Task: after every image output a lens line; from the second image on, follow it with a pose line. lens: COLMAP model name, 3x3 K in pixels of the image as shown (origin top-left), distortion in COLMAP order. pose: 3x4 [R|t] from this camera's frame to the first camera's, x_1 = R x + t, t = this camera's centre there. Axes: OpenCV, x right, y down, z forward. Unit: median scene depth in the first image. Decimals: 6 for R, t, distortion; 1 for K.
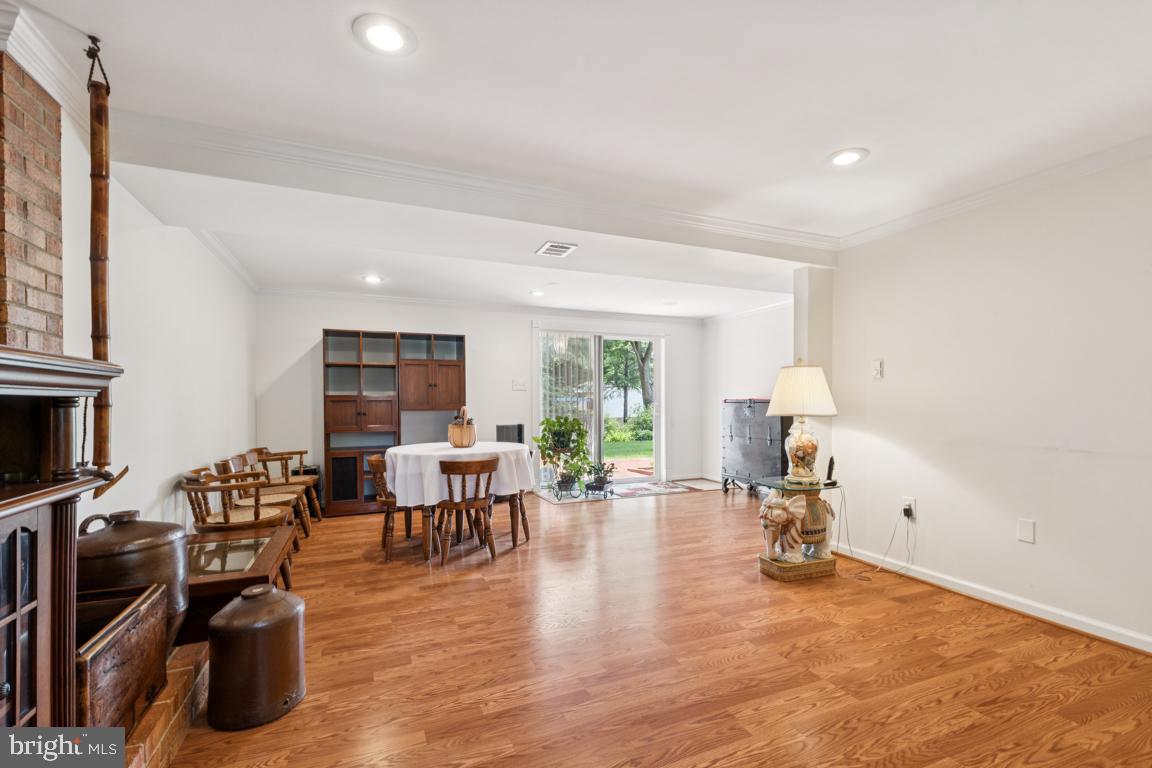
lens RADIAL K [[507.8, 0, 579.9], [0, 507.8, 394.5], [0, 0, 1]] dist [0.009816, -0.000185]
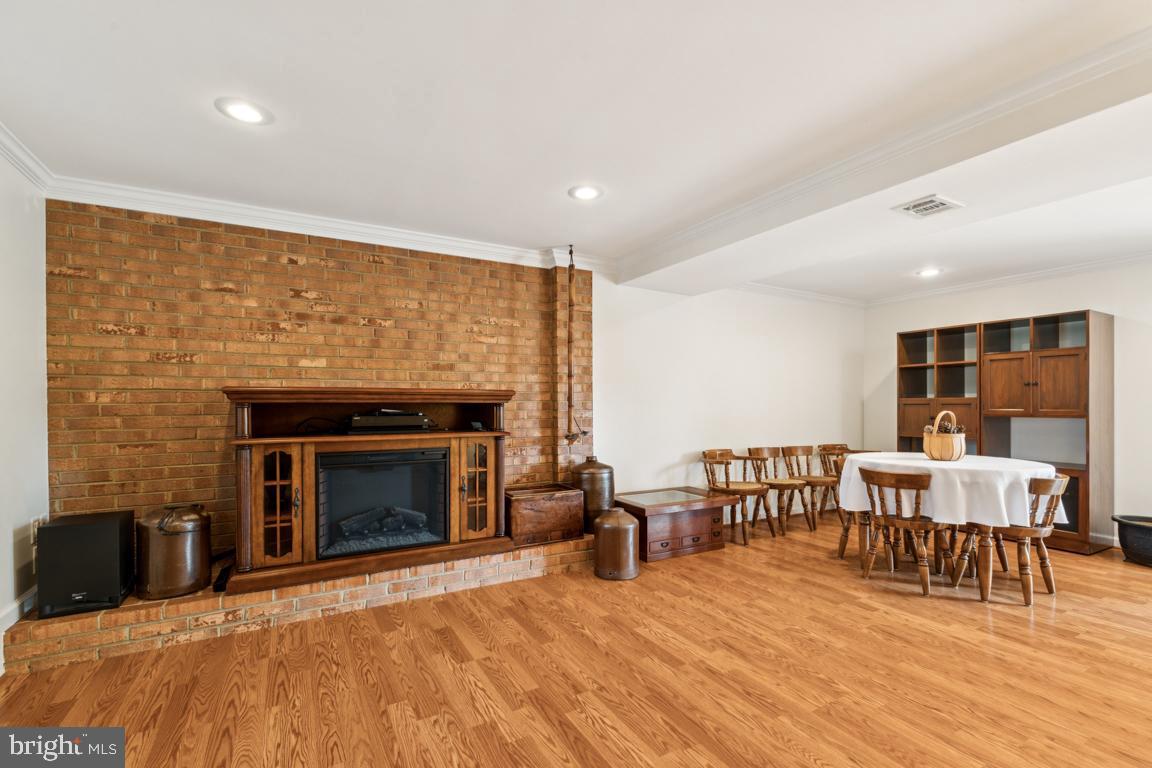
lens RADIAL K [[507.8, 0, 577.1], [0, 507.8, 404.7], [0, 0, 1]] dist [0.009816, -0.000185]
pose [[0.107640, 0.000995, -0.994189, 0.660106], [0.011609, 0.999930, 0.002257, 0.004346], [0.994122, -0.011784, 0.107621, 0.392421]]
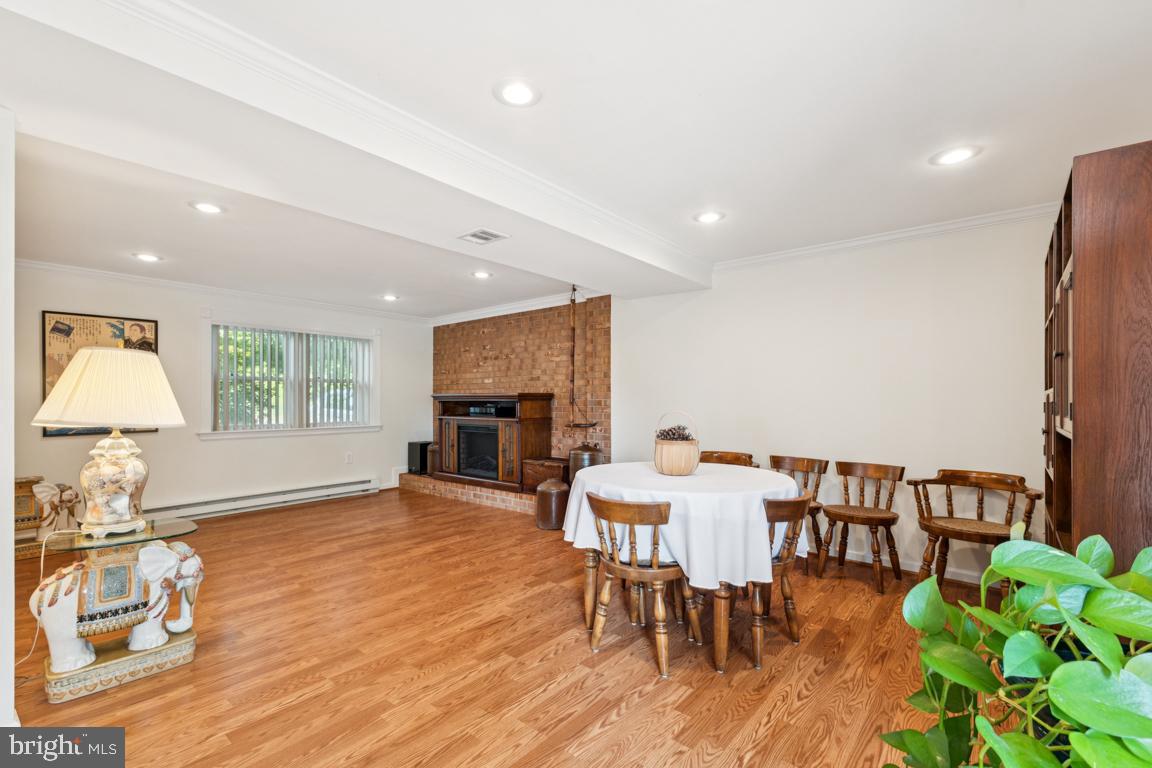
lens RADIAL K [[507.8, 0, 586.3], [0, 507.8, 399.9], [0, 0, 1]] dist [0.009816, -0.000185]
pose [[-0.886033, -0.000577, -0.463622, 0.210850], [0.005258, 0.999922, -0.011294, 0.017760], [0.463592, -0.012444, -0.885961, 1.880416]]
